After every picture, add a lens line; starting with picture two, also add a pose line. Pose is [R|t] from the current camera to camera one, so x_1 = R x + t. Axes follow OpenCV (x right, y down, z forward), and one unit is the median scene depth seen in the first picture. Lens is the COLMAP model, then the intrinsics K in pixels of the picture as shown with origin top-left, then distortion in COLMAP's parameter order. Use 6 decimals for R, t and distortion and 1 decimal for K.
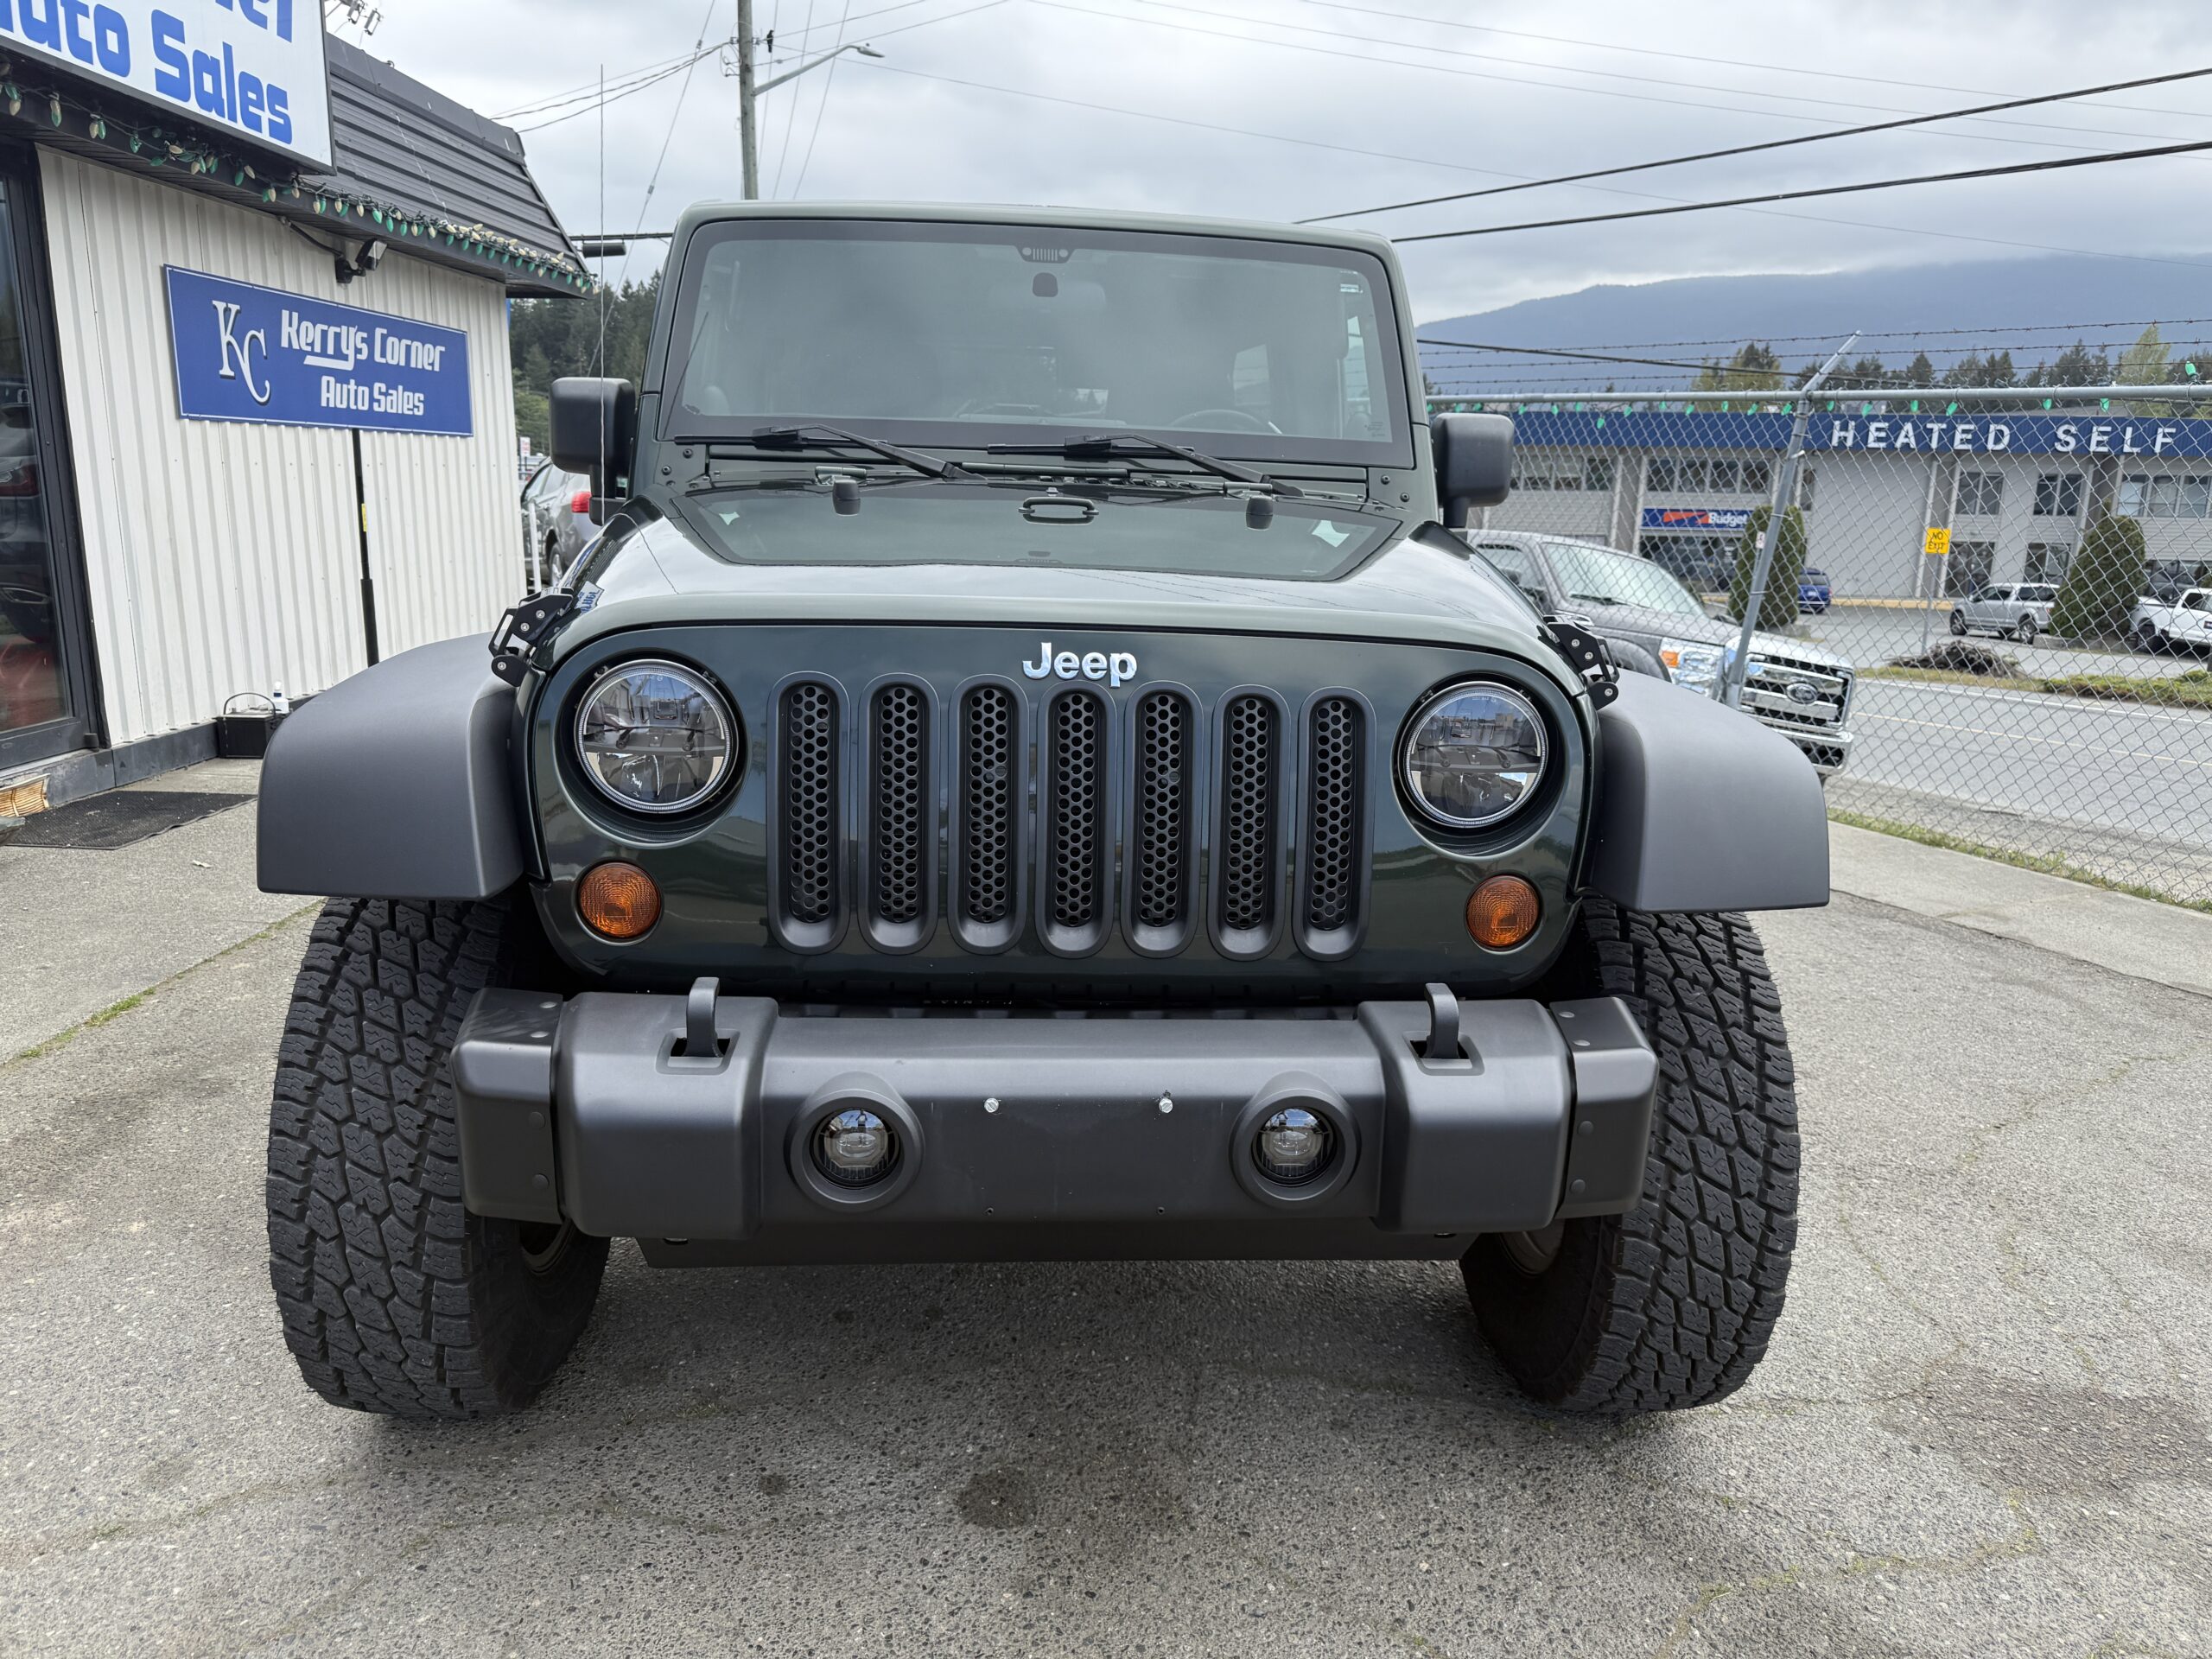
lens RADIAL K [[1522.4, 0, 1102.5], [0, 1522.4, 846.6], [0, 0, 1]] dist [0.029193, -0.036209]
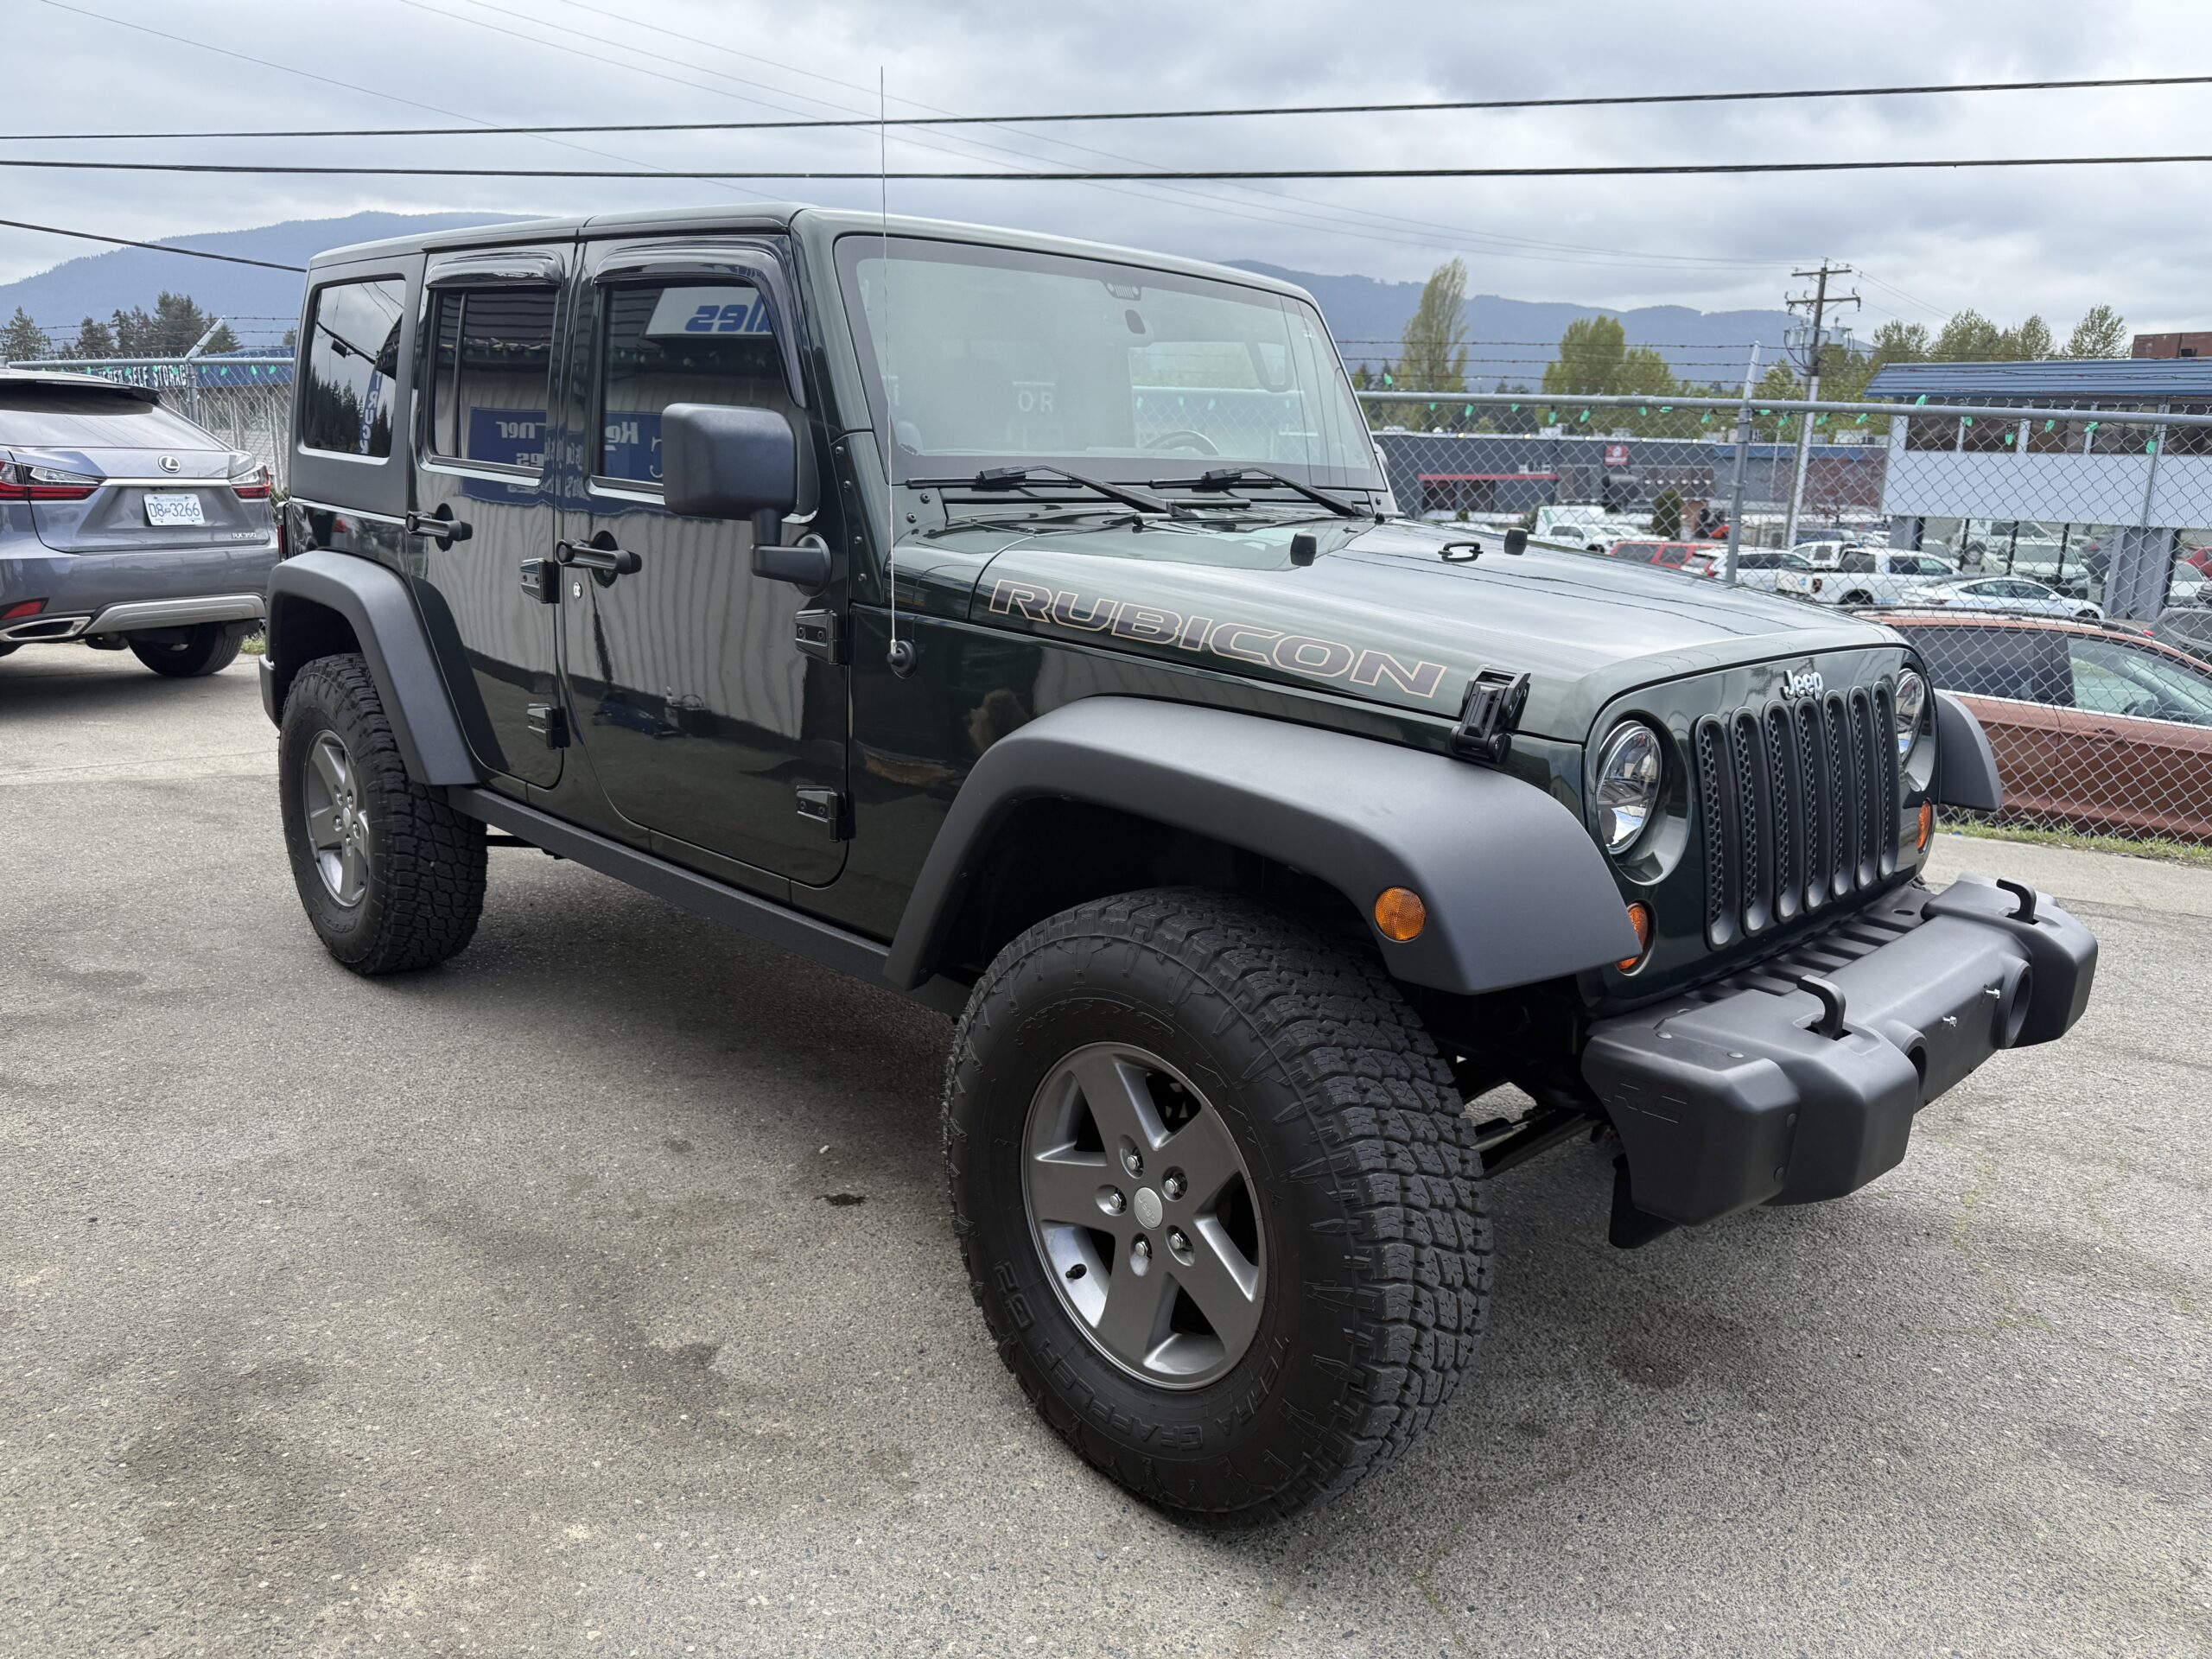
lens RADIAL K [[1522.4, 0, 1102.5], [0, 1522.4, 846.6], [0, 0, 1]] dist [0.029193, -0.036209]
pose [[0.781904, -0.169068, 0.600035, -0.437793], [0.169196, 0.983947, 0.056762, -0.046942], [-0.599999, 0.057141, 0.797957, 0.116954]]
